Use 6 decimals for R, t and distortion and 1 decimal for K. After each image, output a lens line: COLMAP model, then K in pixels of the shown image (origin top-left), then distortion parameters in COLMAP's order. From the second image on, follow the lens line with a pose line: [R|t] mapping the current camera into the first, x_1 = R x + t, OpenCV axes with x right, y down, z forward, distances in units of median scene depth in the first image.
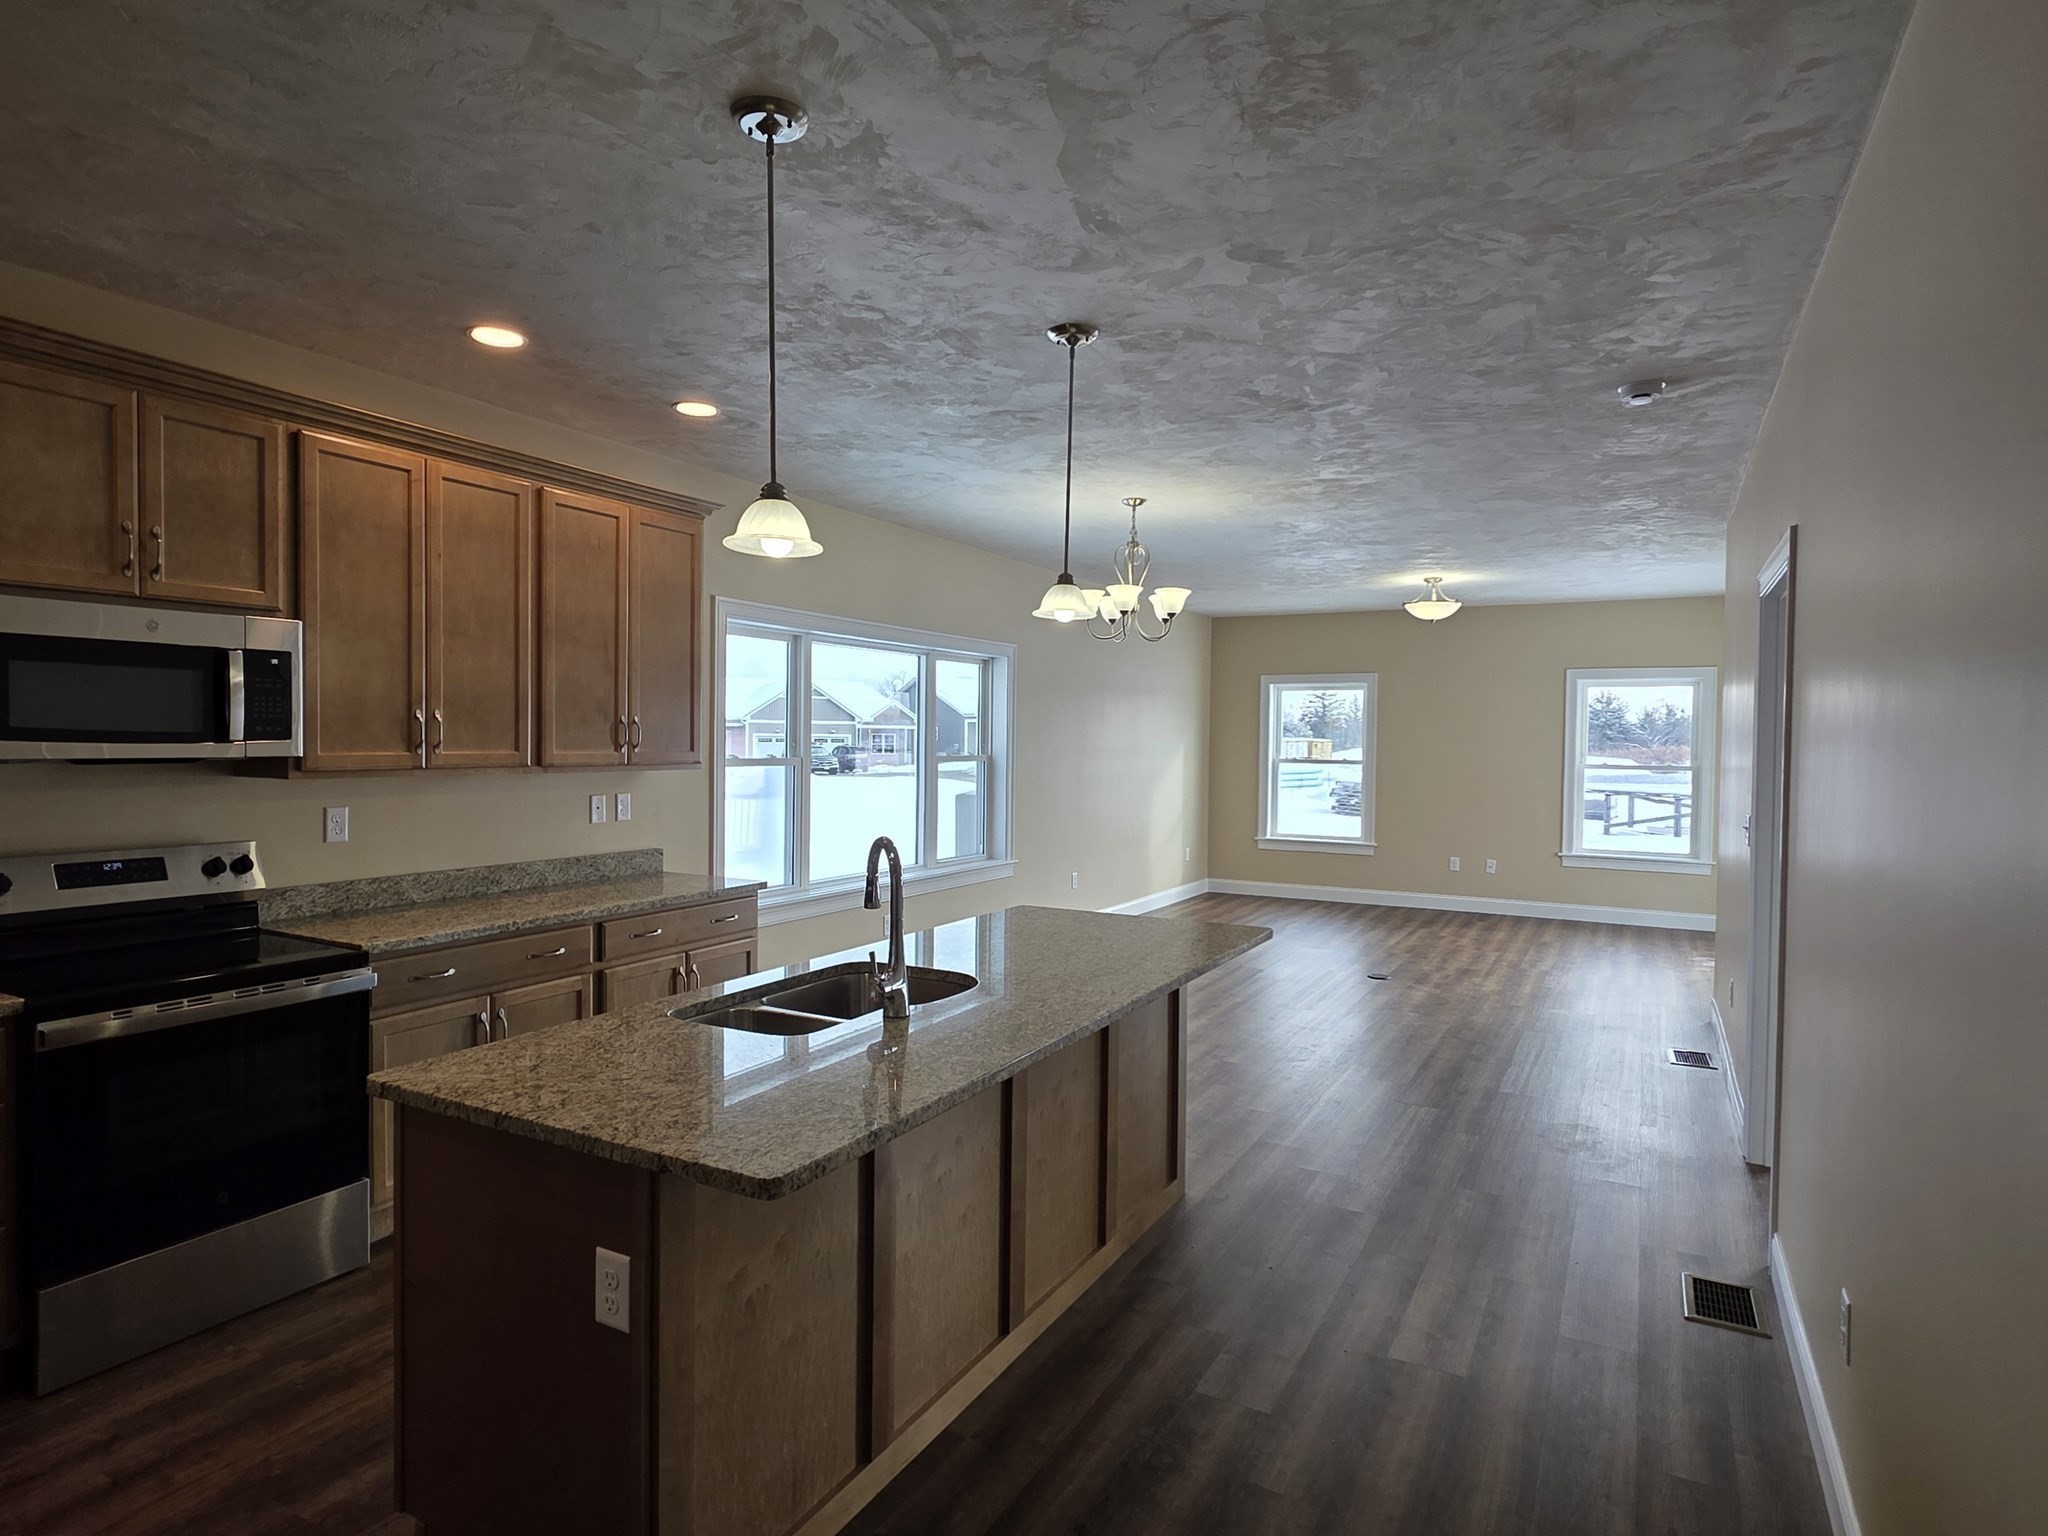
lens RADIAL K [[1129.8, 0, 1024.0], [0, 1129.8, 768.0], [0, 0, 1]] dist [0.001838, 0.000406]
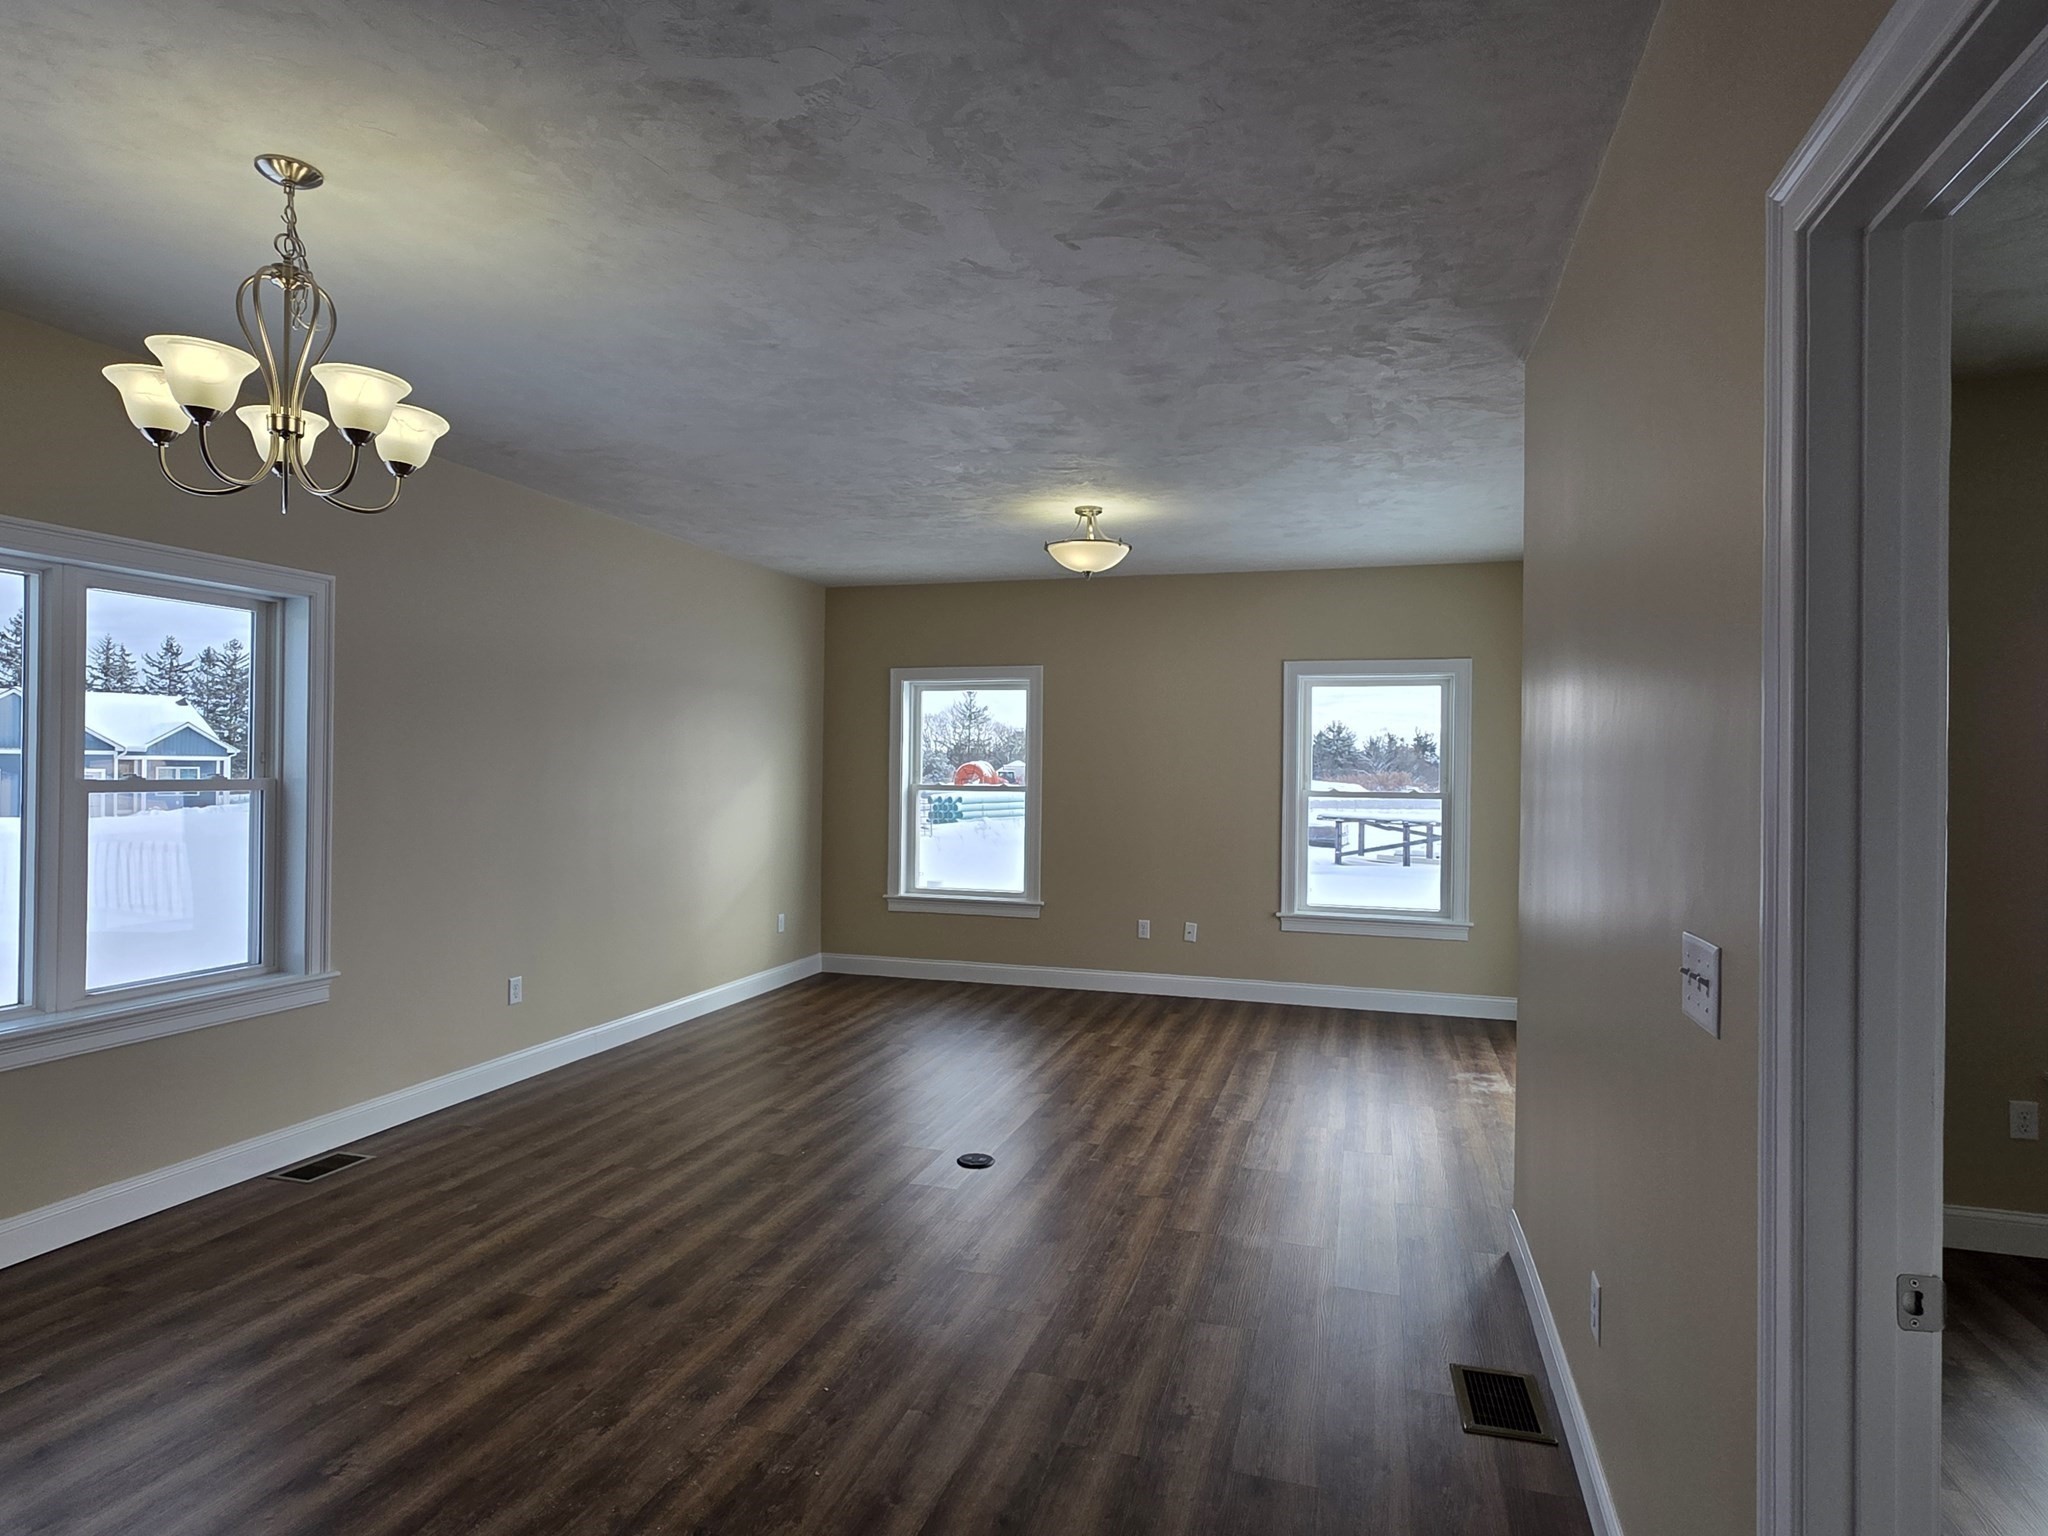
lens RADIAL K [[1129.8, 0, 1024.0], [0, 1129.8, 768.0], [0, 0, 1]] dist [0.001838, 0.000406]
pose [[0.979053, 0.000328, 0.203603, 0.158147], [0.004416, 0.999729, -0.022850, -0.002078], [-0.203556, 0.023271, 0.978787, 0.304182]]
